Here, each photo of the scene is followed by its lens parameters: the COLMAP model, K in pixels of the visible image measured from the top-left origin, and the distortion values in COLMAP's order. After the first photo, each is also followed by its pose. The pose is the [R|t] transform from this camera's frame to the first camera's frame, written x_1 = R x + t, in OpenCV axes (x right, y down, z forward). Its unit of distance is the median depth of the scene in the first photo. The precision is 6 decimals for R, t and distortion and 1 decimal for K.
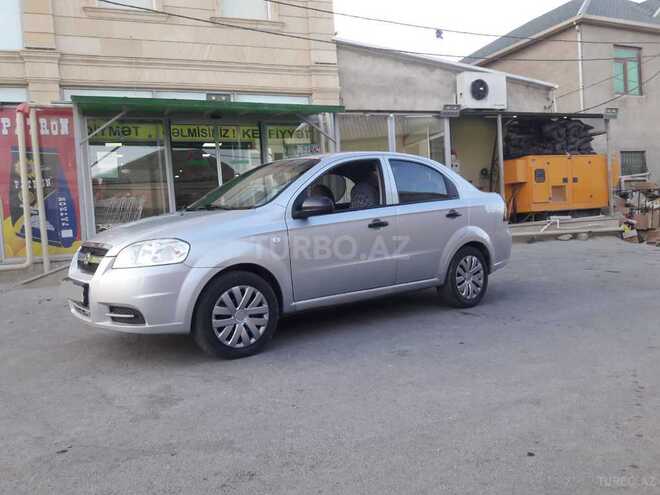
lens RADIAL K [[545.7, 0, 331.8], [0, 545.7, 244.2], [0, 0, 1]] dist [0.059218, -0.119089]
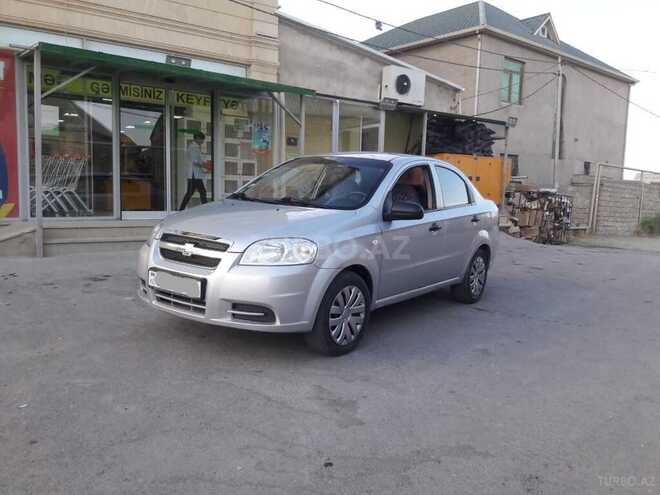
lens RADIAL K [[545.7, 0, 326.7], [0, 545.7, 243.0], [0, 0, 1]] dist [0.059218, -0.119089]
pose [[0.958506, 0.058990, 0.278902, -0.172297], [-0.074542, 0.996180, 0.045479, -0.016598], [-0.275154, -0.064382, 0.959242, 0.010186]]
